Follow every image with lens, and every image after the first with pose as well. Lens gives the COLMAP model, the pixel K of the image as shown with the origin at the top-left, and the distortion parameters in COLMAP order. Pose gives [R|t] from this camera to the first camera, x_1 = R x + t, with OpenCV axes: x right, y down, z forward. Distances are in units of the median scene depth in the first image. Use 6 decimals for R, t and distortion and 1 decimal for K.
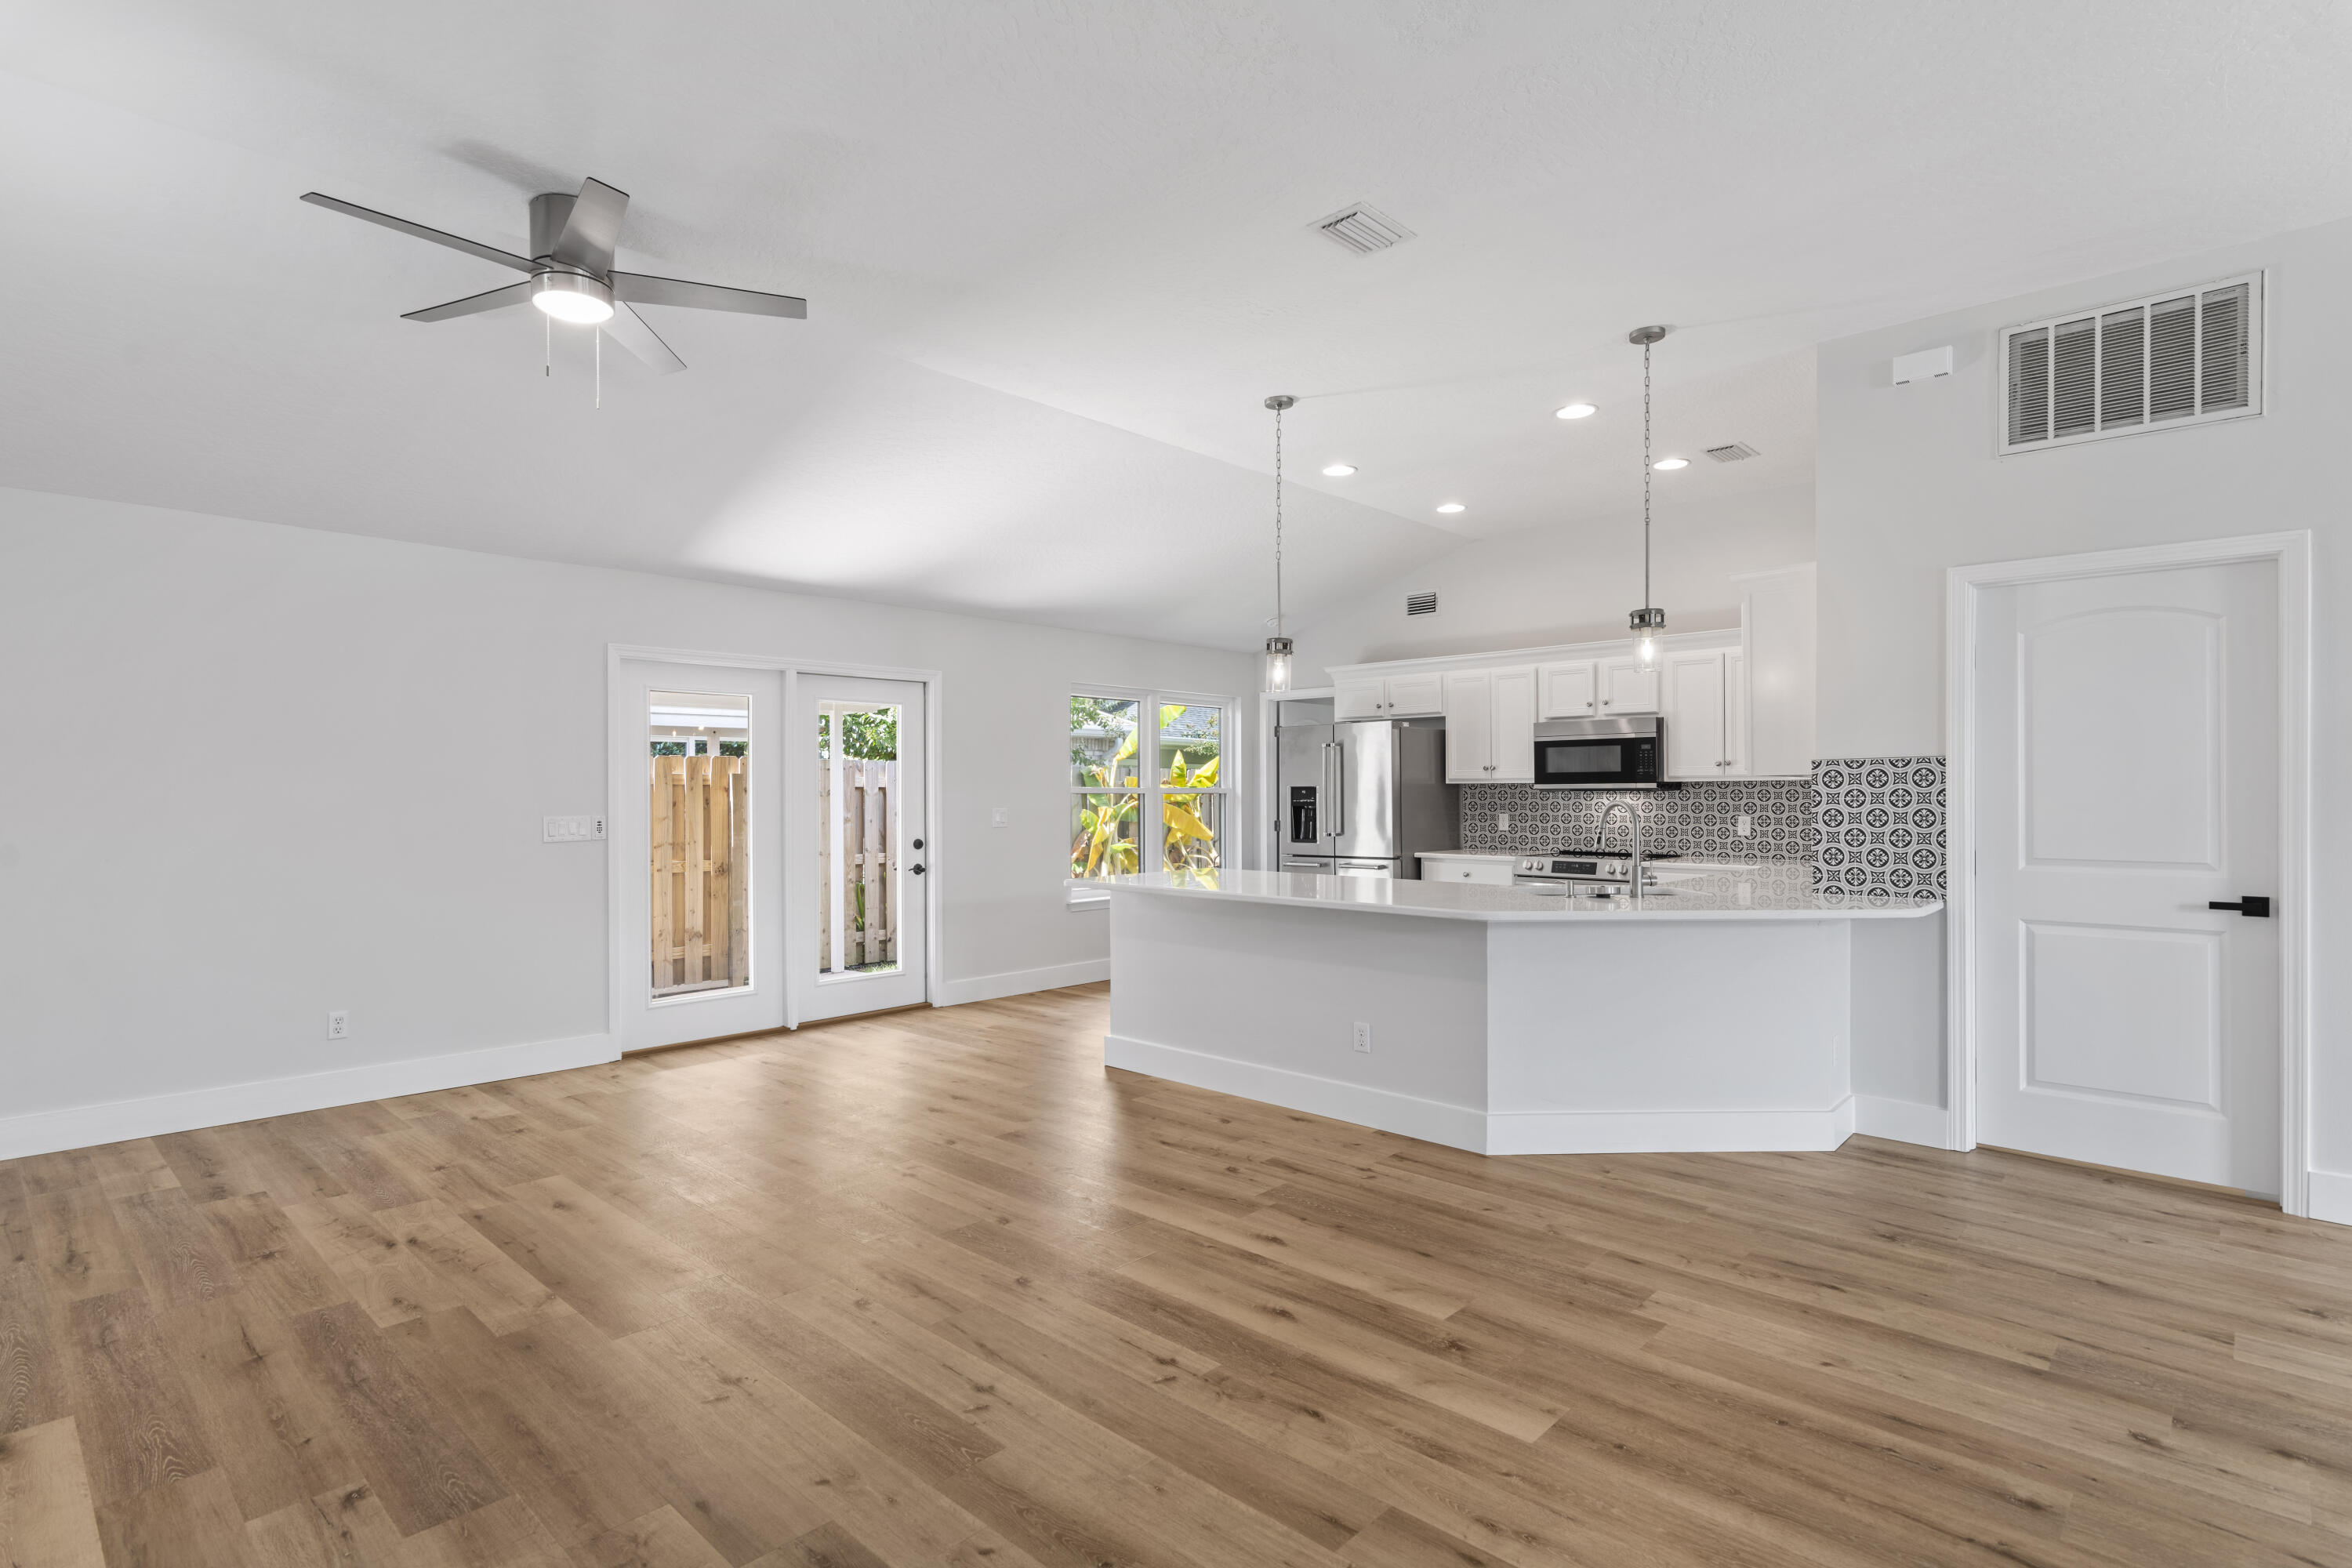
lens RADIAL K [[1161.3, 0, 1182.6], [0, 1161.3, 797.1], [0, 0, 1]] dist [0.005529, -0.000214]
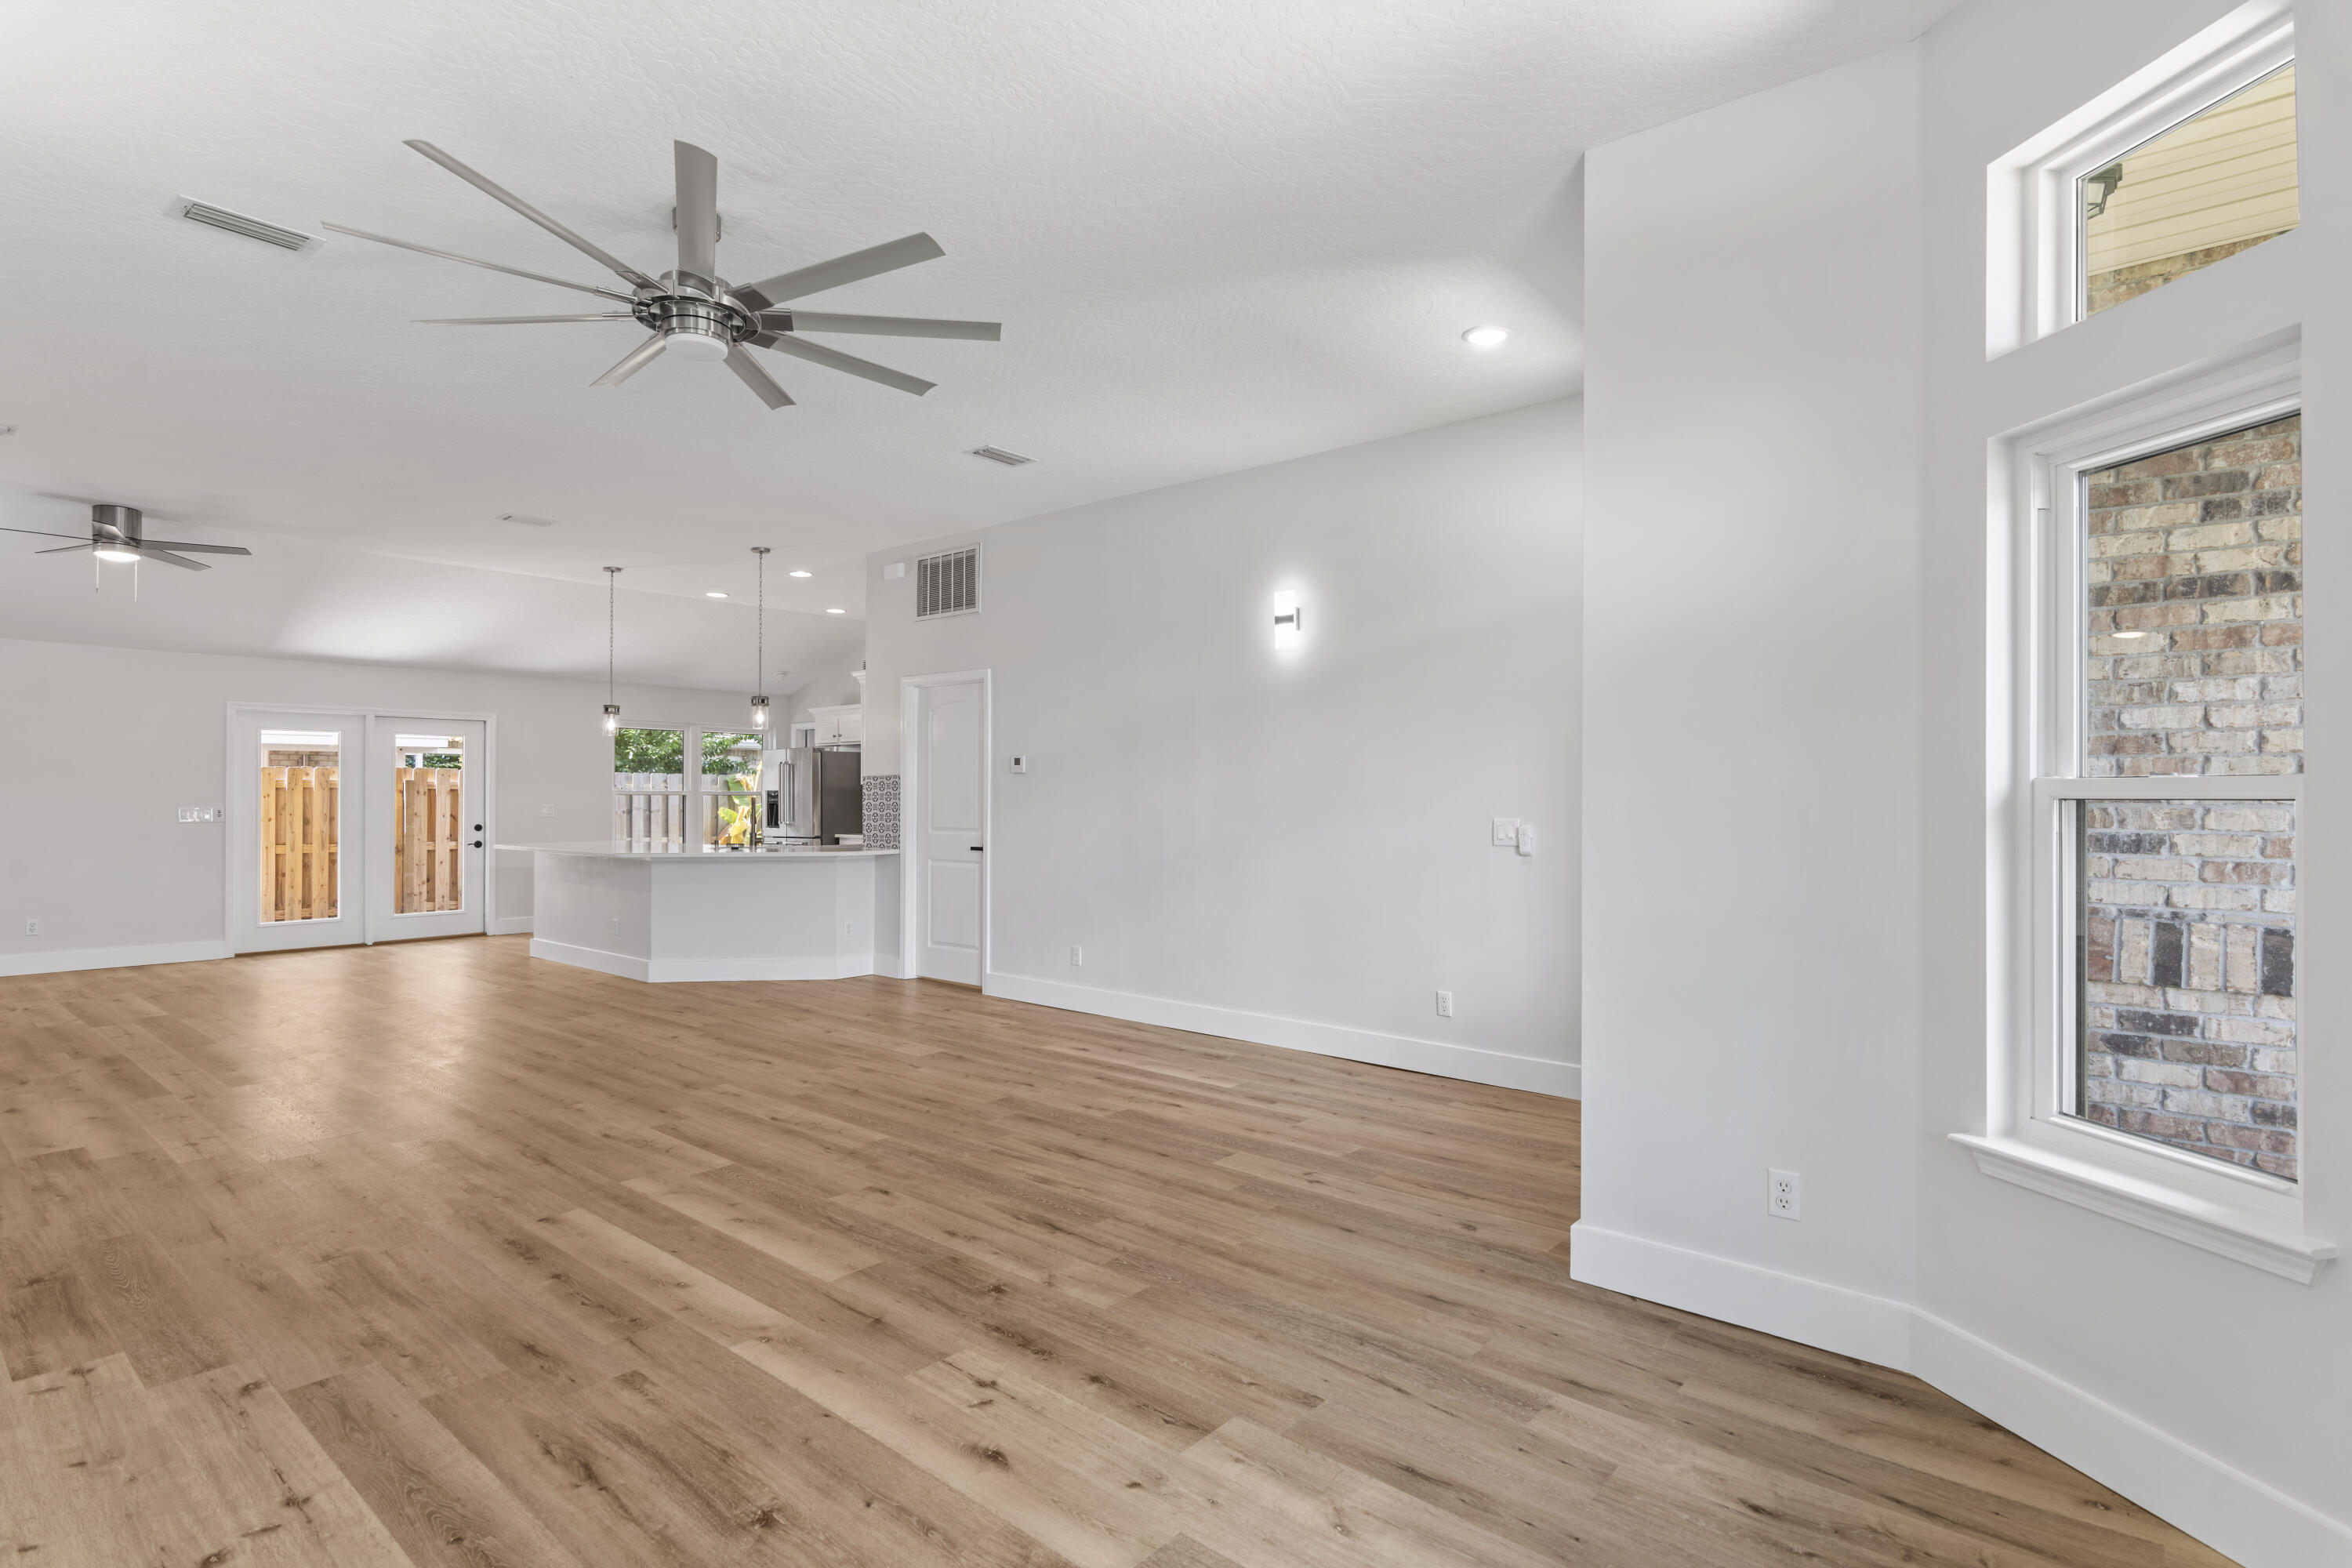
lens RADIAL K [[1161.3, 0, 1178.6], [0, 1161.3, 789.4], [0, 0, 1]] dist [0.005529, -0.000214]
pose [[0.998686, 0.002623, 0.051179, 0.764857], [-0.002041, 0.999933, -0.011427, 0.007794], [-0.051206, 0.011307, 0.998624, -0.709577]]
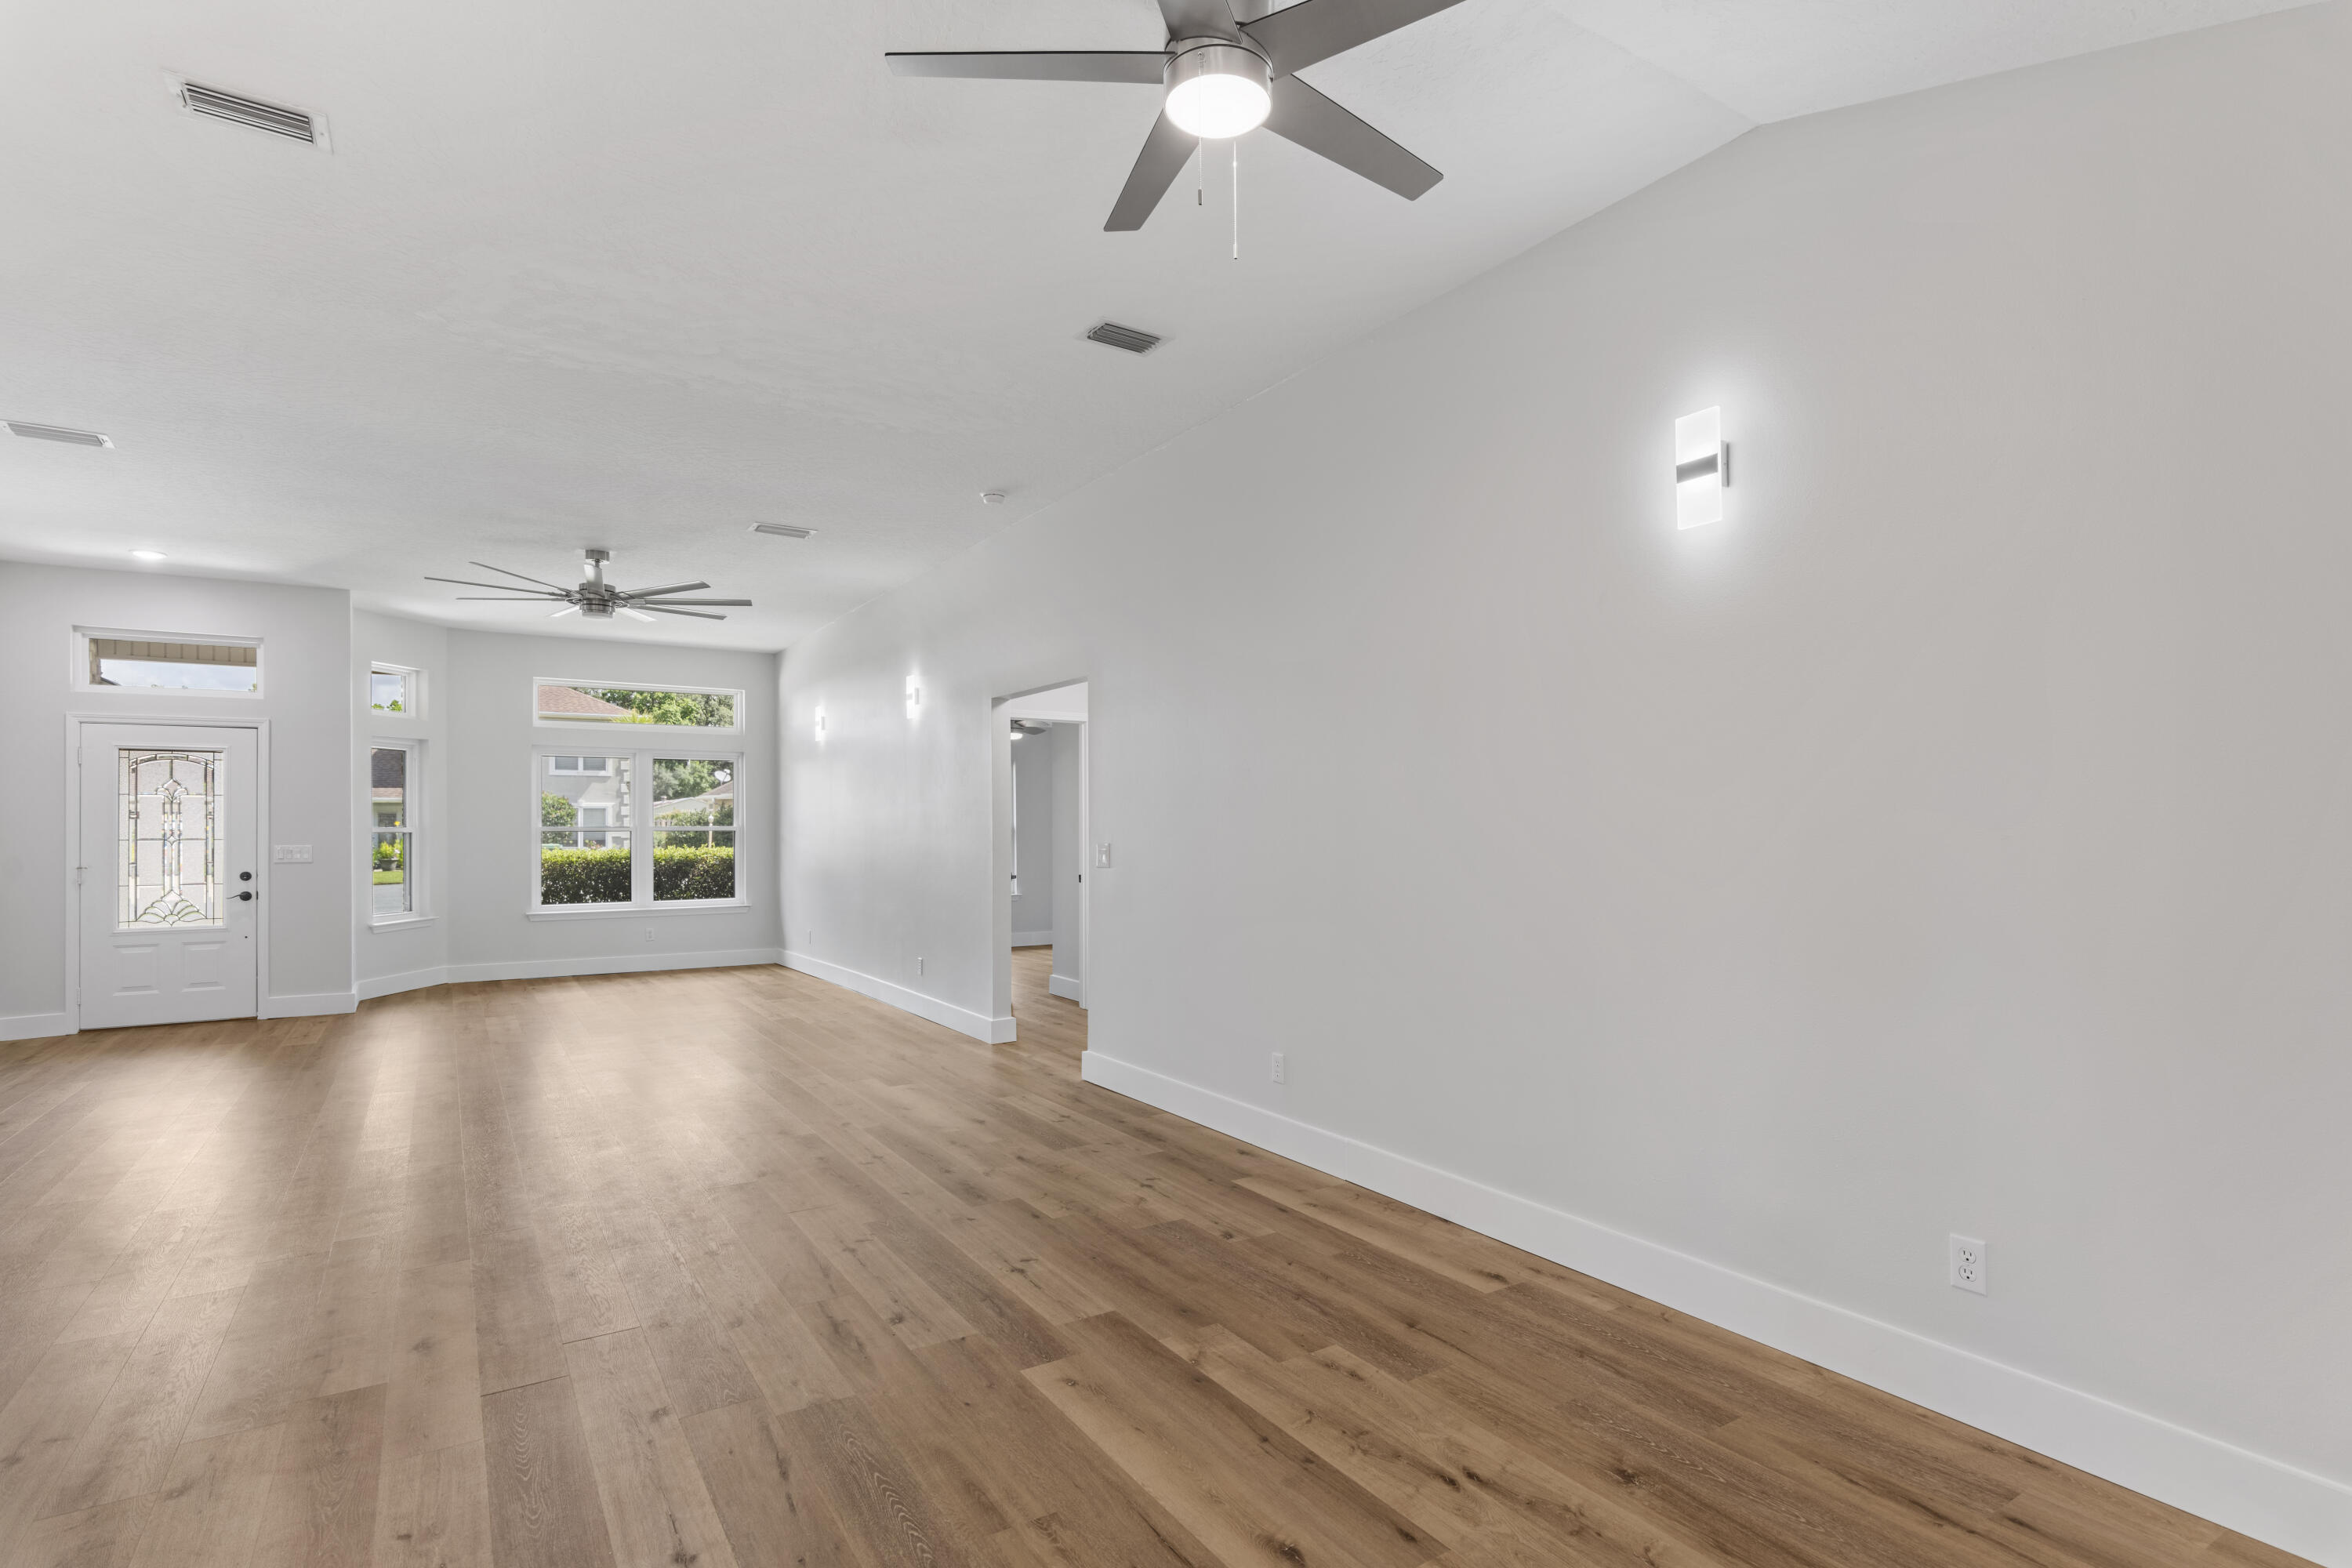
lens RADIAL K [[1161.3, 0, 1182.0], [0, 1161.3, 816.5], [0, 0, 1]] dist [0.005529, -0.000214]
pose [[-0.969432, 0.008750, 0.245204, -0.400540], [0.007981, 0.999960, -0.004130, -0.001735], [-0.245230, -0.002047, -0.969463, 0.998714]]
